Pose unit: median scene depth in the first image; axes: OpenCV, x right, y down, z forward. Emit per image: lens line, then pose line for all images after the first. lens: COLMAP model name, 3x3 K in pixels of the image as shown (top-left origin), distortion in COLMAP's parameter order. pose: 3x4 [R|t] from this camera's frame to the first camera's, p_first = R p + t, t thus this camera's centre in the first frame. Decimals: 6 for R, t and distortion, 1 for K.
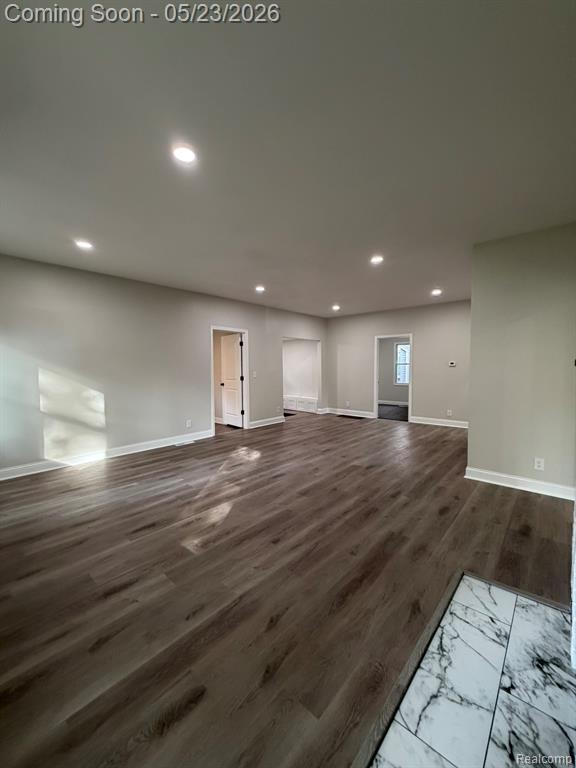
lens RADIAL K [[306.0, 0, 288.0], [0, 306.0, 383.9], [0, 0, 1]] dist [0.002149, 0.000257]
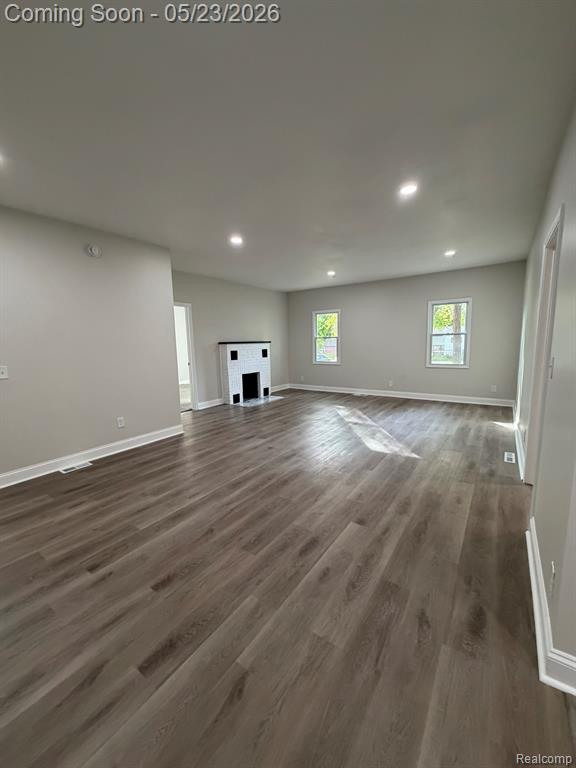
lens RADIAL K [[306.0, 0, 286.3], [0, 306.0, 381.8], [0, 0, 1]] dist [0.002149, 0.000257]
pose [[-0.993527, 0.039908, -0.106356, 0.247280], [0.019688, 0.982582, 0.184781, -0.115215], [0.111878, 0.181491, -0.977008, 2.025178]]
